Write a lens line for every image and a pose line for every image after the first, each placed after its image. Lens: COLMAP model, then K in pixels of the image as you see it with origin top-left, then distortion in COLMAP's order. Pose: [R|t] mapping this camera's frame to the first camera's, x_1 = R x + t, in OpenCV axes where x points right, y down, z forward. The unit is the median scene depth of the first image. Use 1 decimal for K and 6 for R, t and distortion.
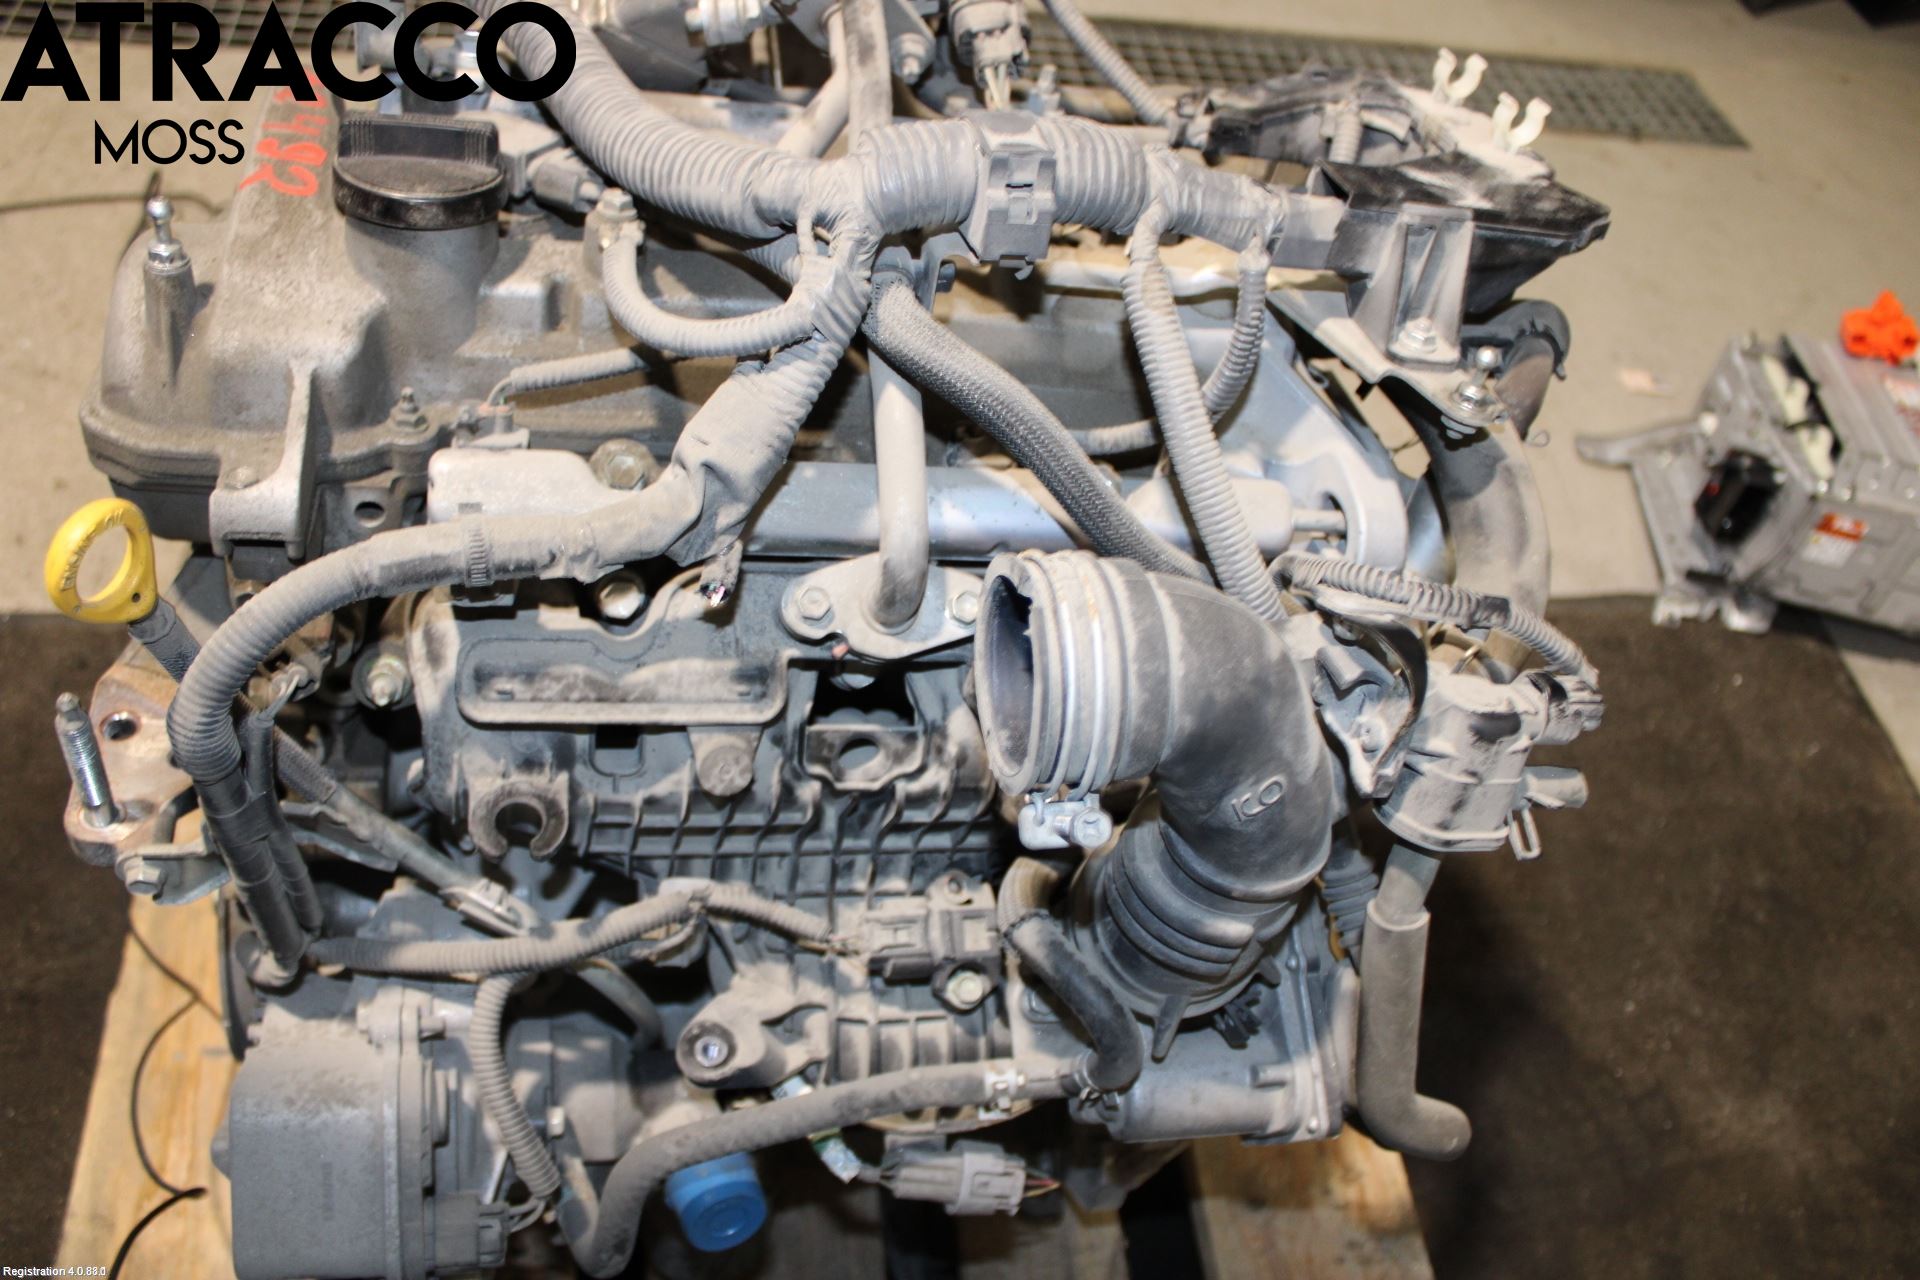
lens RADIAL K [[1541.2, 0, 951.4], [0, 1541.2, 638.7], [0, 0, 1]] dist [-0.182450, 0.149987]
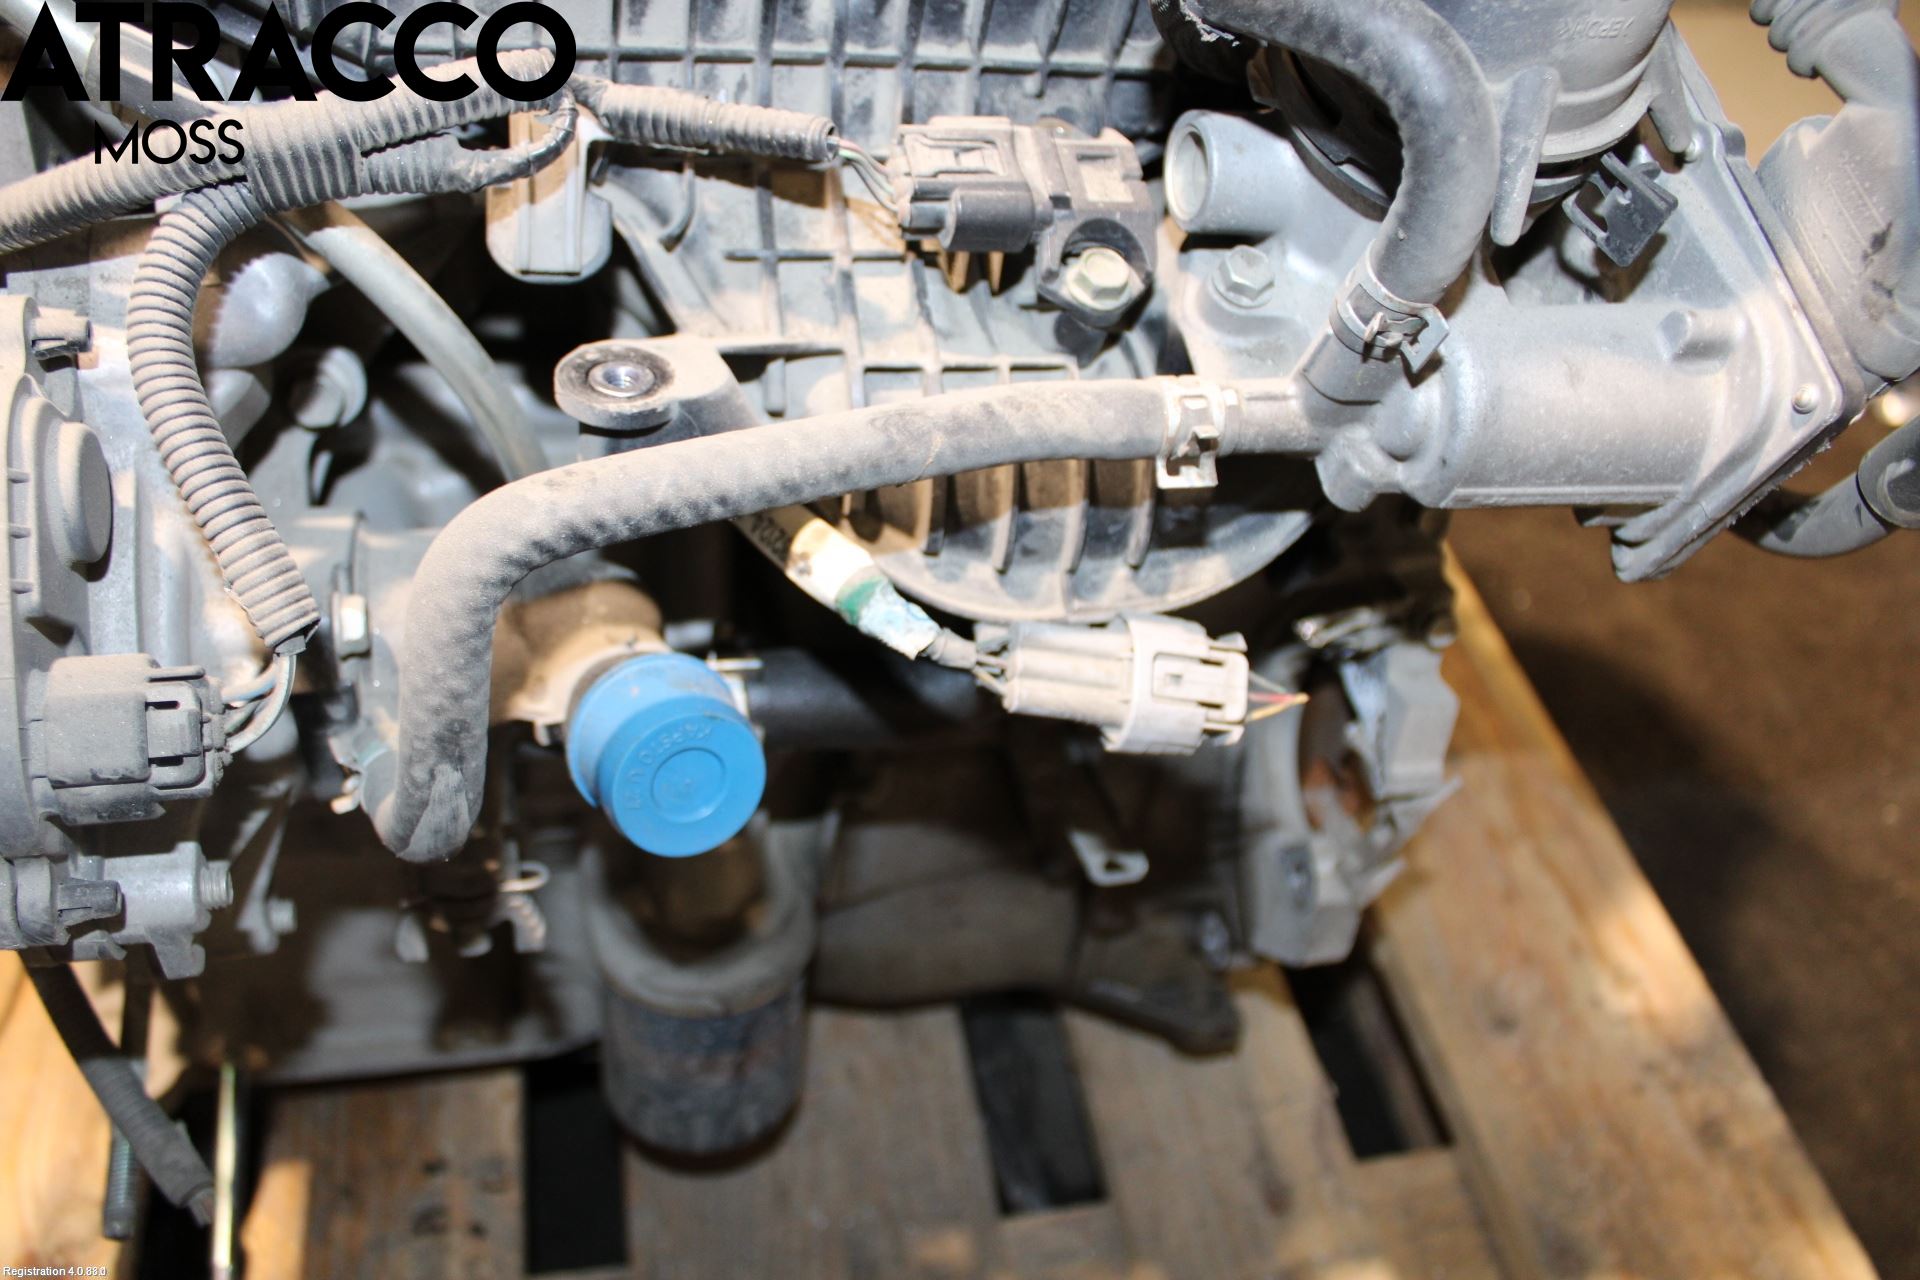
lens RADIAL K [[1541.2, 0, 951.4], [0, 1541.2, 638.7], [0, 0, 1]] dist [-0.182450, 0.149987]
pose [[0.994411, -0.105522, 0.003484, -0.055255], [0.105287, 0.988669, -0.107001, 0.391372], [0.007846, 0.106770, 0.994253, 0.459643]]
